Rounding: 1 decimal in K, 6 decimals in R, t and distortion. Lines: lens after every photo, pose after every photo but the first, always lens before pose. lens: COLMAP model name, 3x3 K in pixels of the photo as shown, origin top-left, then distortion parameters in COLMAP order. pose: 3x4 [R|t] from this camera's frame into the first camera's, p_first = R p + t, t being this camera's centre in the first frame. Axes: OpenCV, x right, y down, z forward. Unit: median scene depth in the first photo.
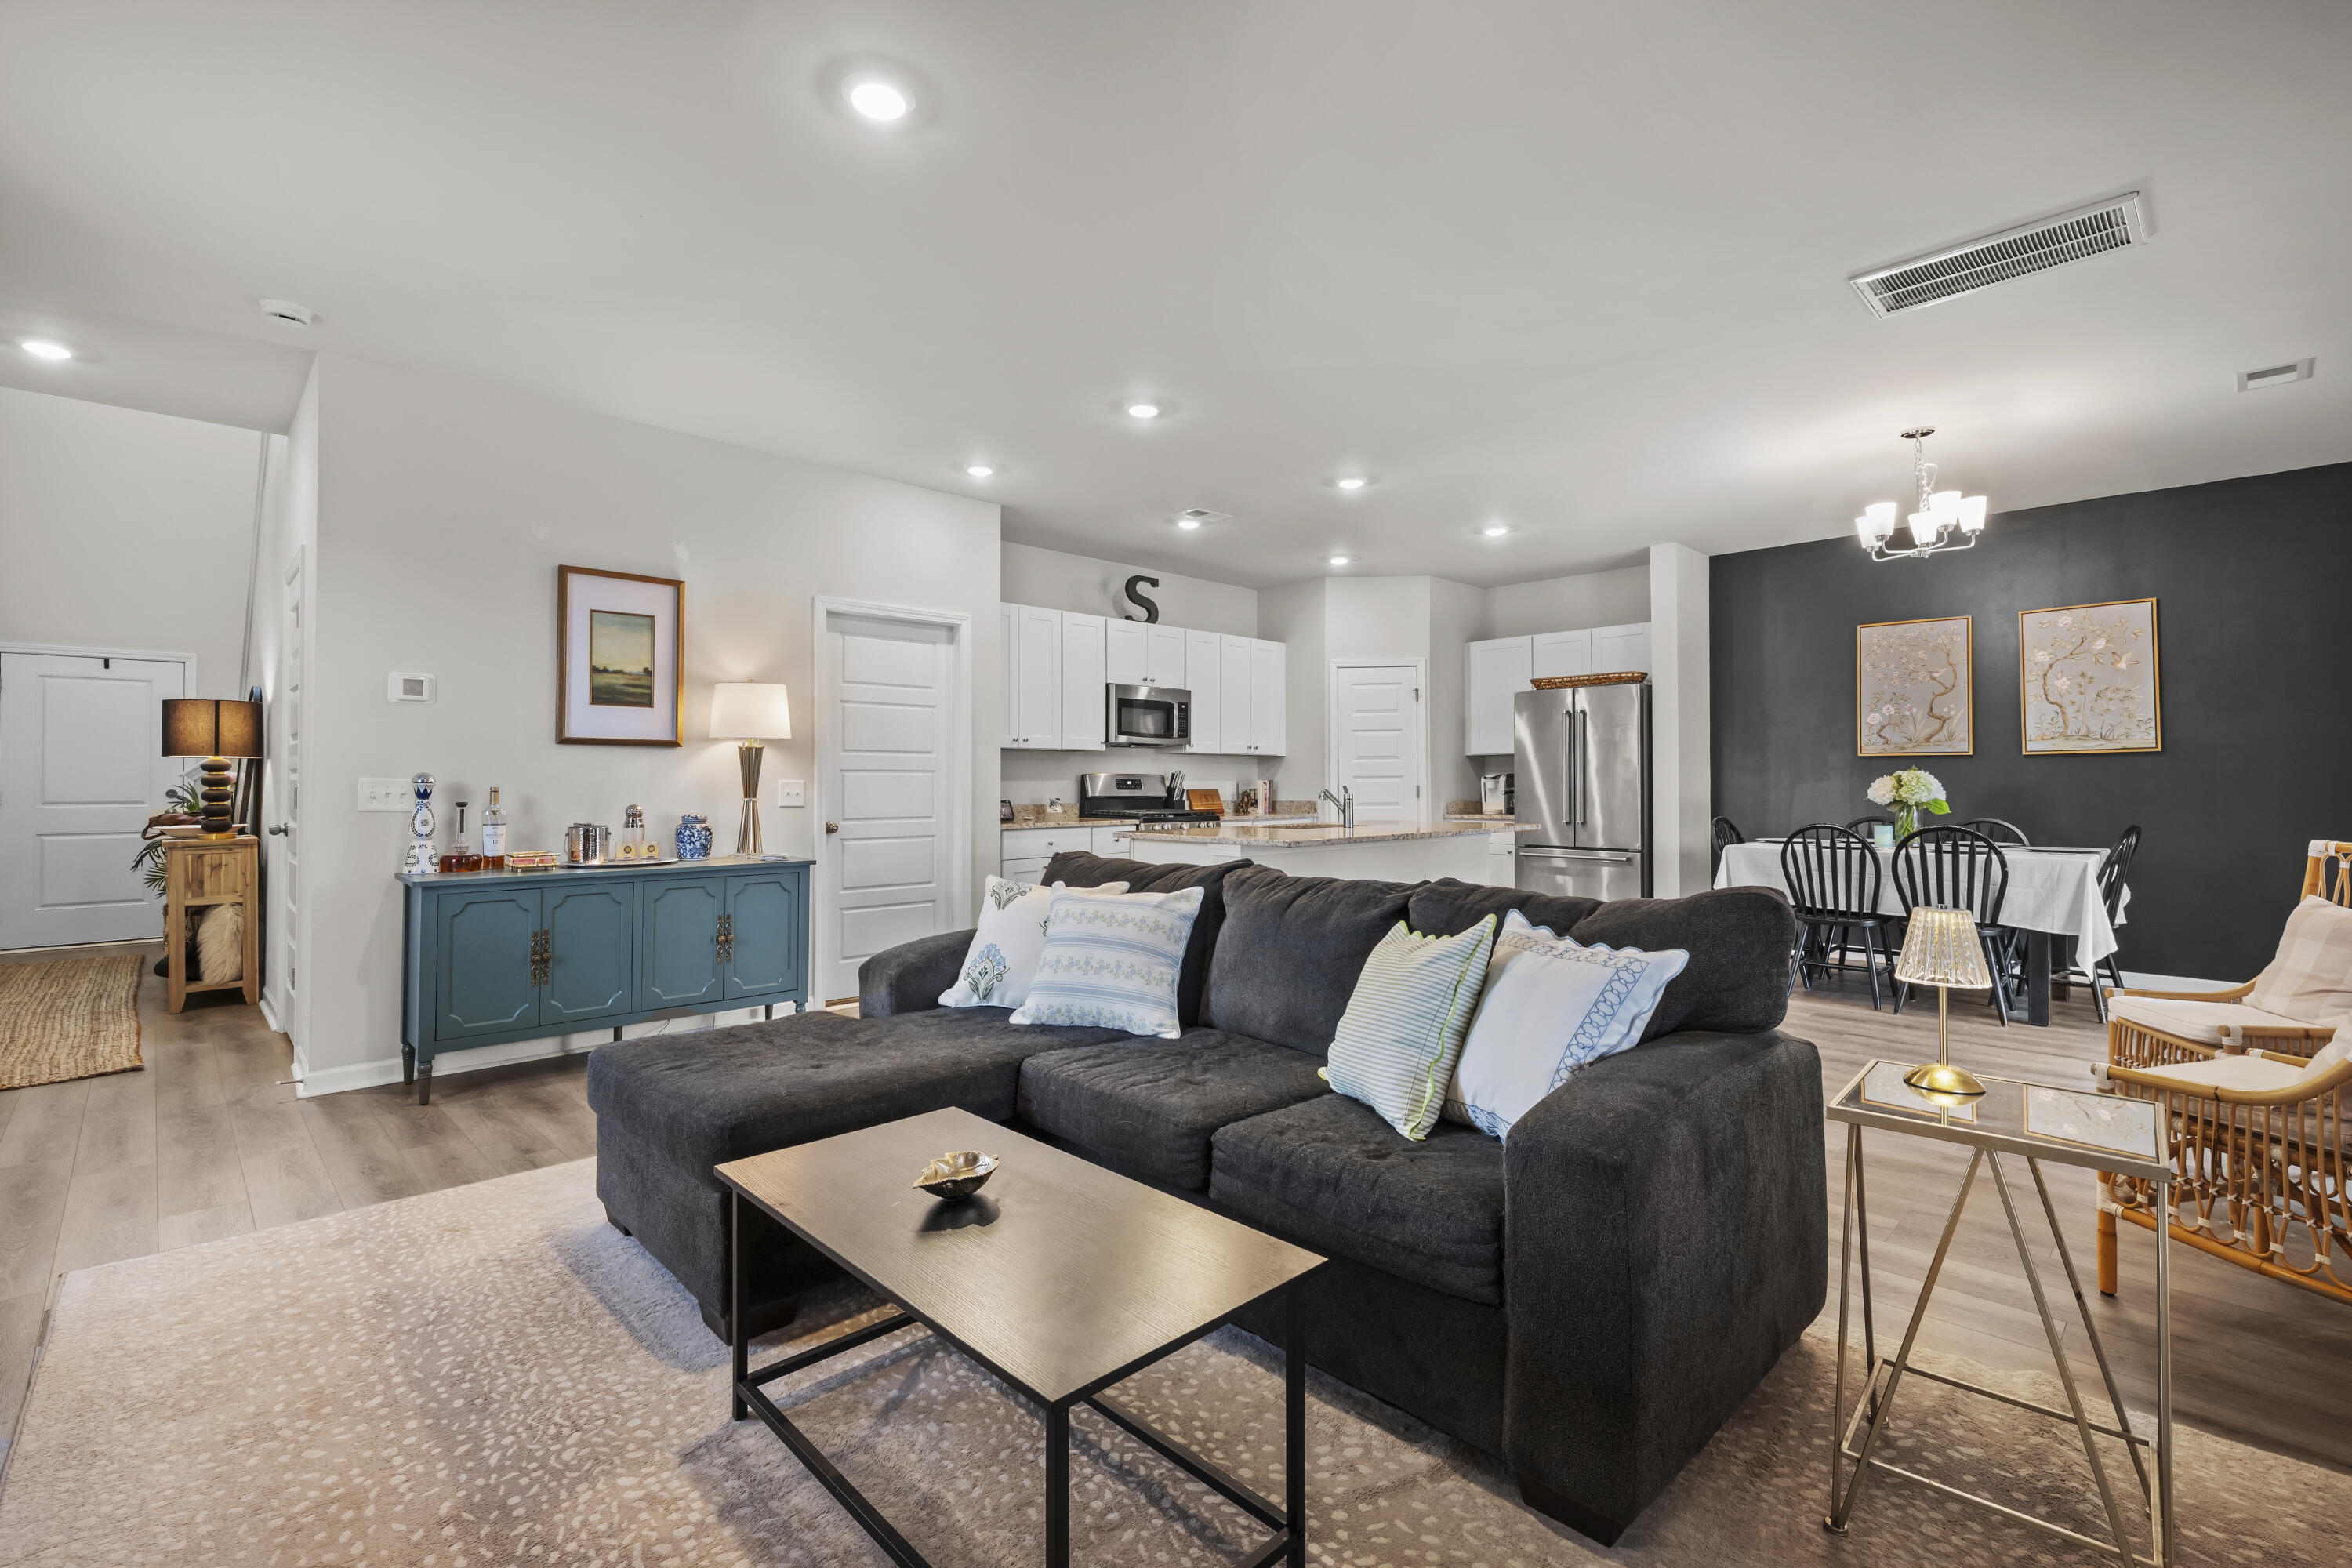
lens RADIAL K [[1044.5, 0, 1176.0], [0, 1044.5, 784.0], [0, 0, 1]] dist [-0.003287, -0.000027]
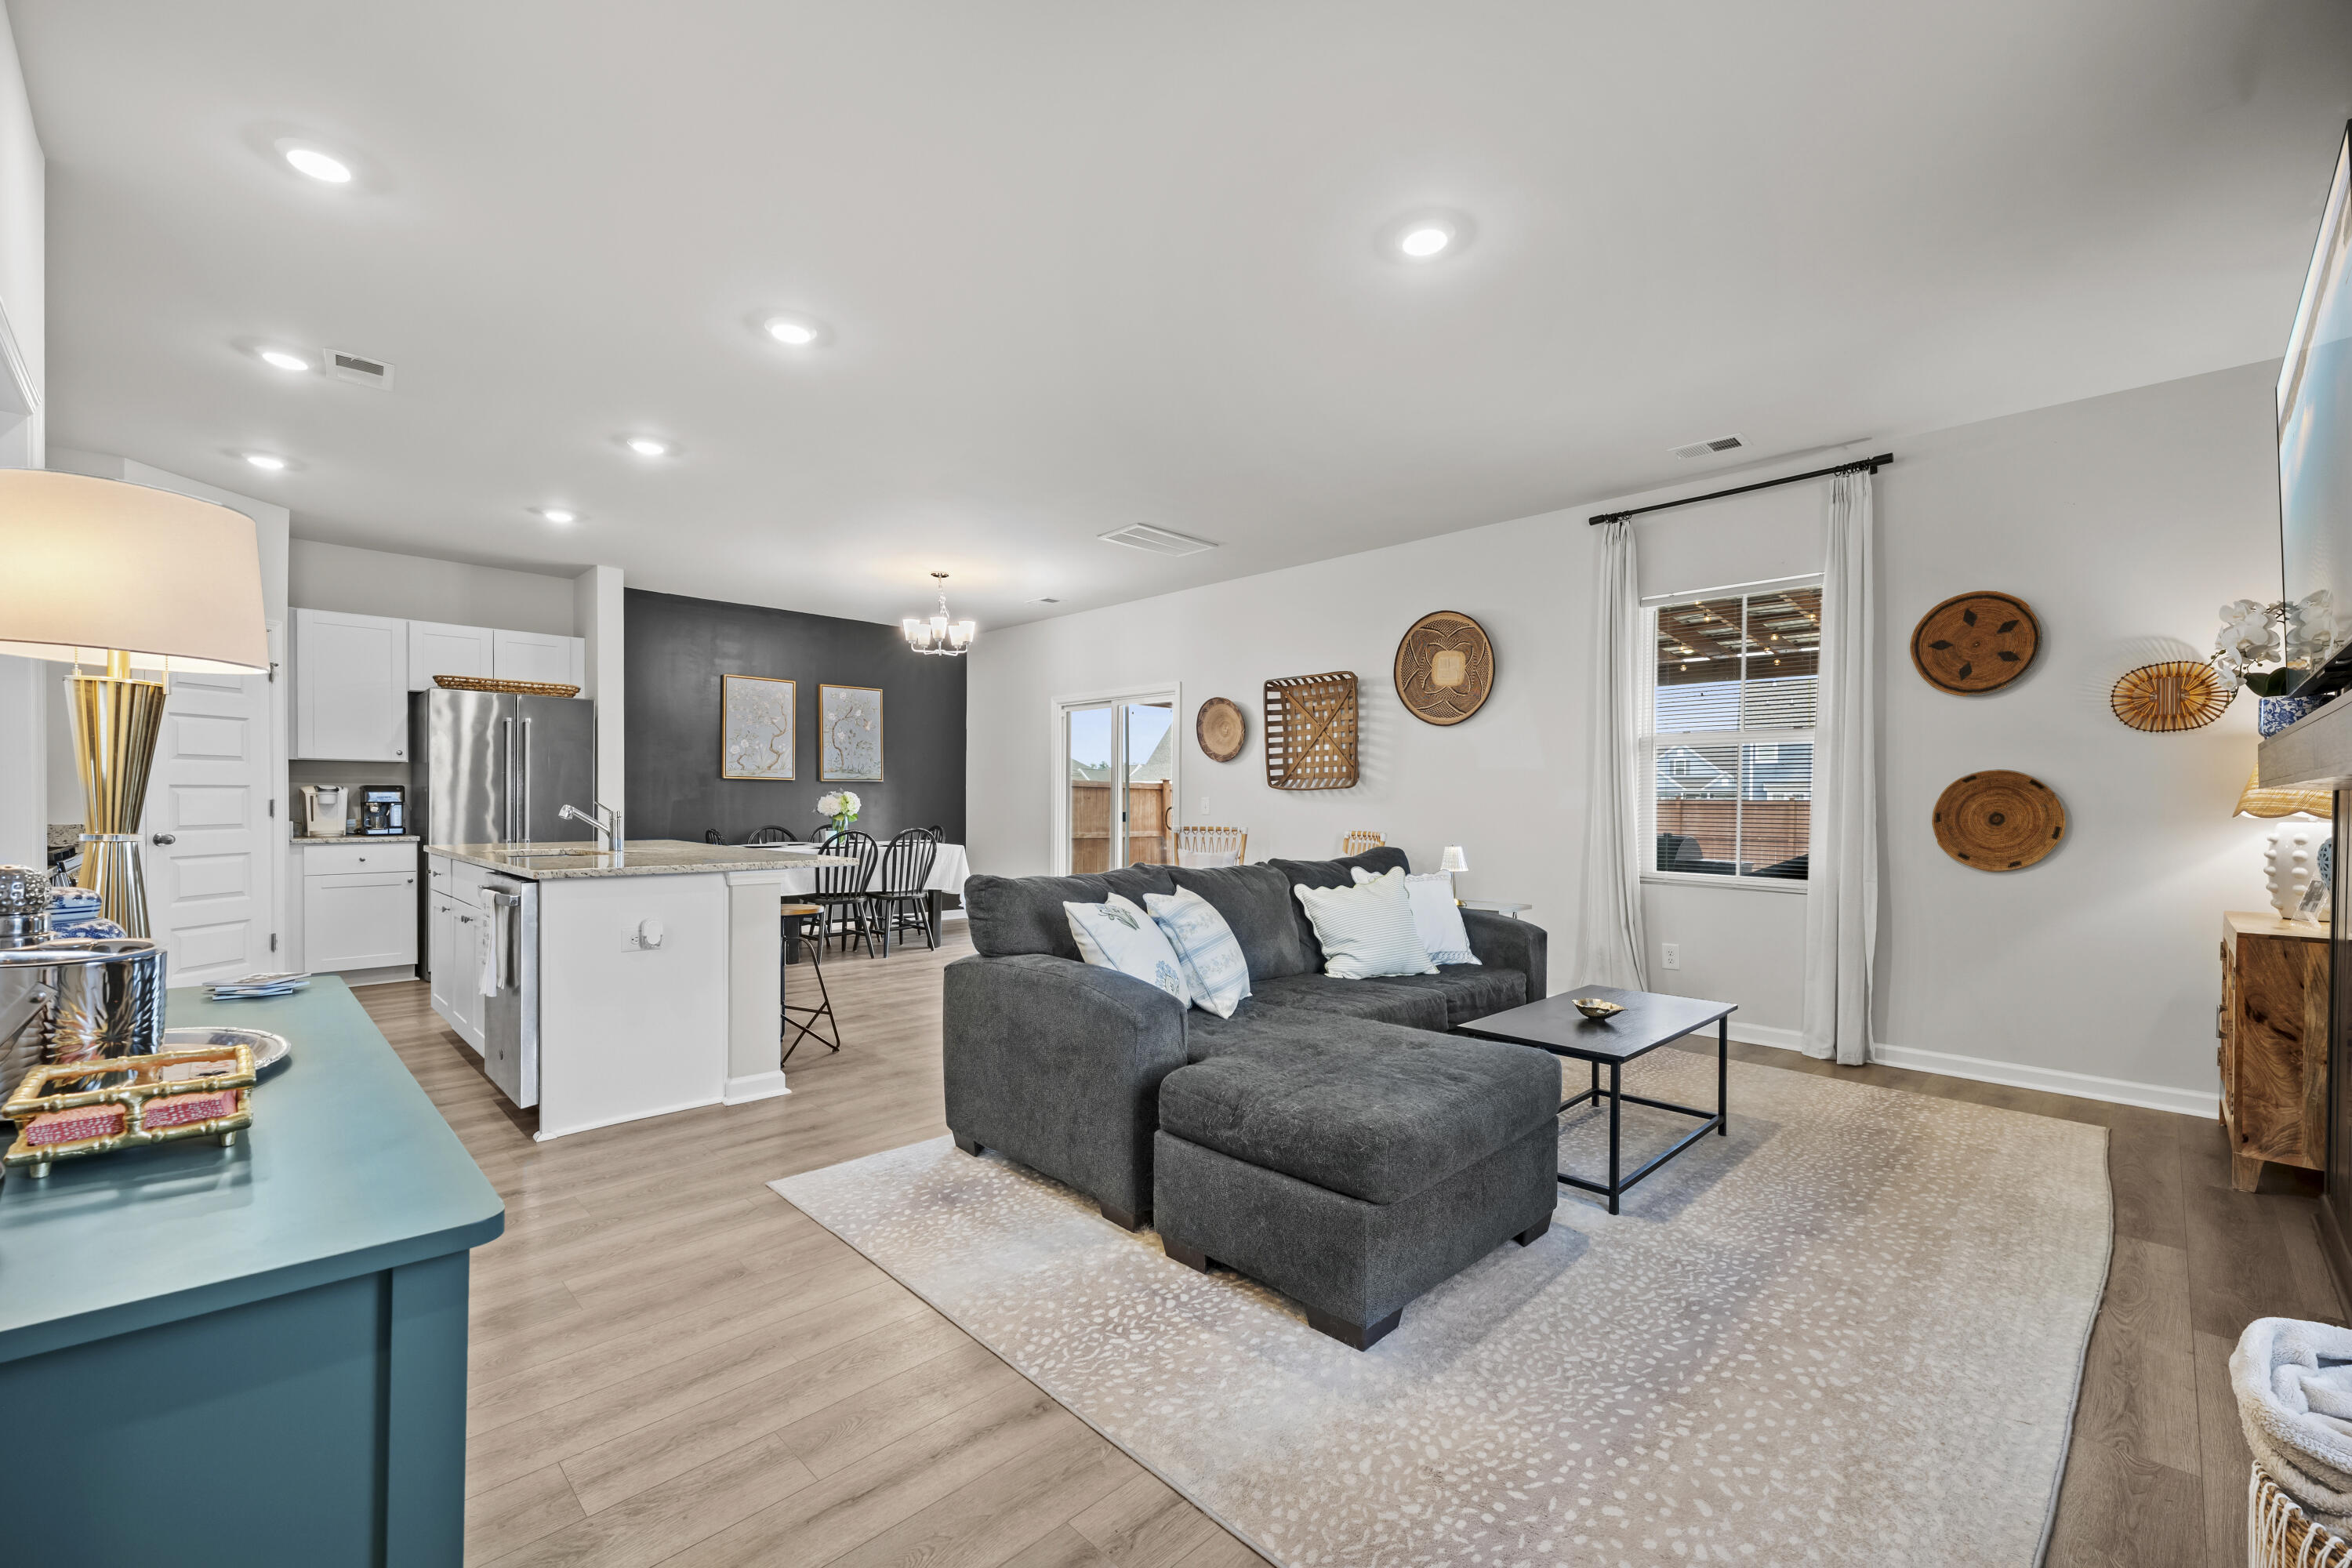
lens RADIAL K [[963.6, 0, 1170.8], [0, 963.6, 801.5], [0, 0, 1]] dist [0.000052, 0.000054]
pose [[0.002450, 0.001313, 0.999996, -0.757237], [-0.004319, 0.999990, -0.001302, 0.000637], [-0.999988, -0.004316, 0.002455, 0.678547]]
